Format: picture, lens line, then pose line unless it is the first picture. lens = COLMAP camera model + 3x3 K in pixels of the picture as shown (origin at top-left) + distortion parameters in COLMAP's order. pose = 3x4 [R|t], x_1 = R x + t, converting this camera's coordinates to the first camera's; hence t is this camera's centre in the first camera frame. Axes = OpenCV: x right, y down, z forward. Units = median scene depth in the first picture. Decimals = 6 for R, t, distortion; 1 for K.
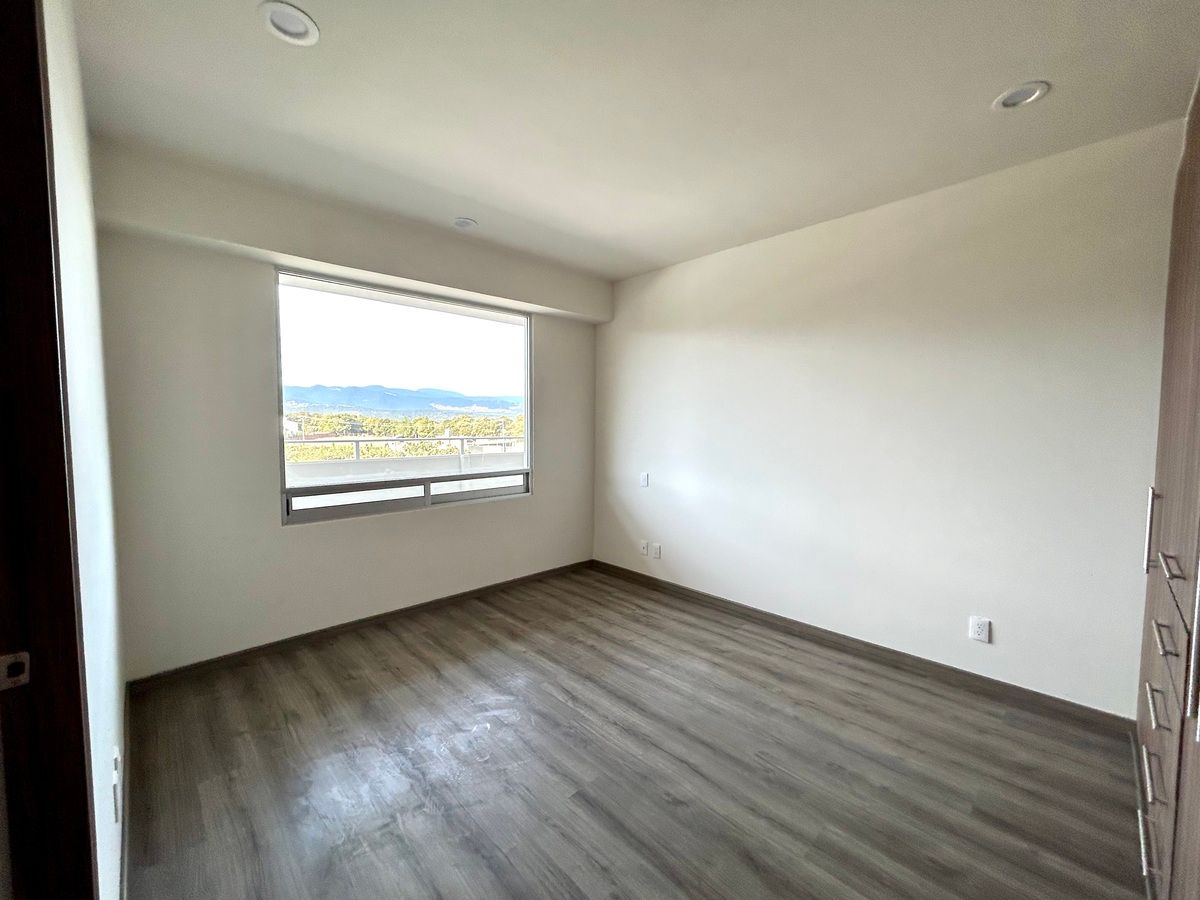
lens RADIAL K [[479.1, 0, 603.9], [0, 479.1, 455.3], [0, 0, 1]] dist [0.002578, -0.000076]
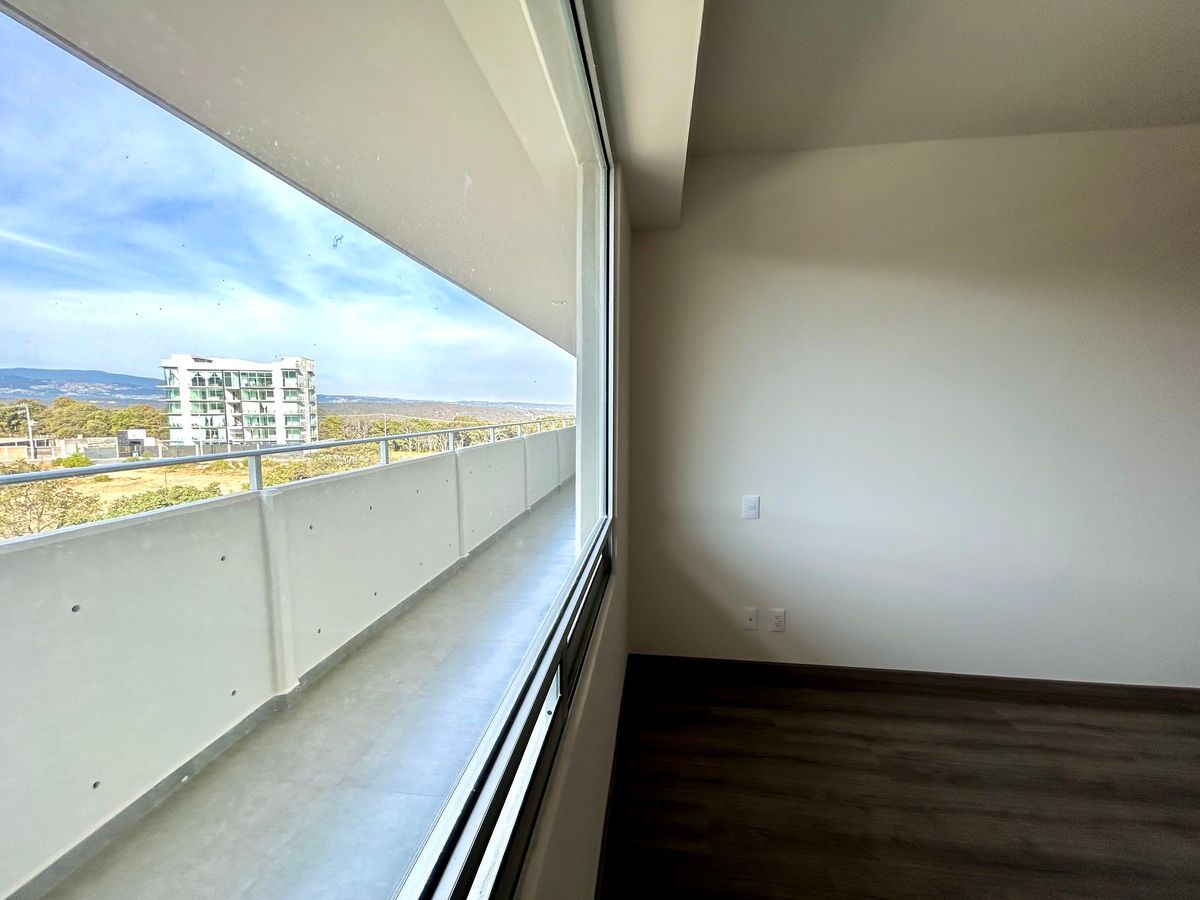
lens RADIAL K [[479.1, 0, 598.4], [0, 479.1, 457.2], [0, 0, 1]] dist [0.002578, -0.000076]
pose [[0.784322, -0.075174, 0.615782, -0.602711], [0.051114, 0.997087, 0.056620, -0.081329], [-0.618245, -0.012933, 0.785879, 0.901077]]
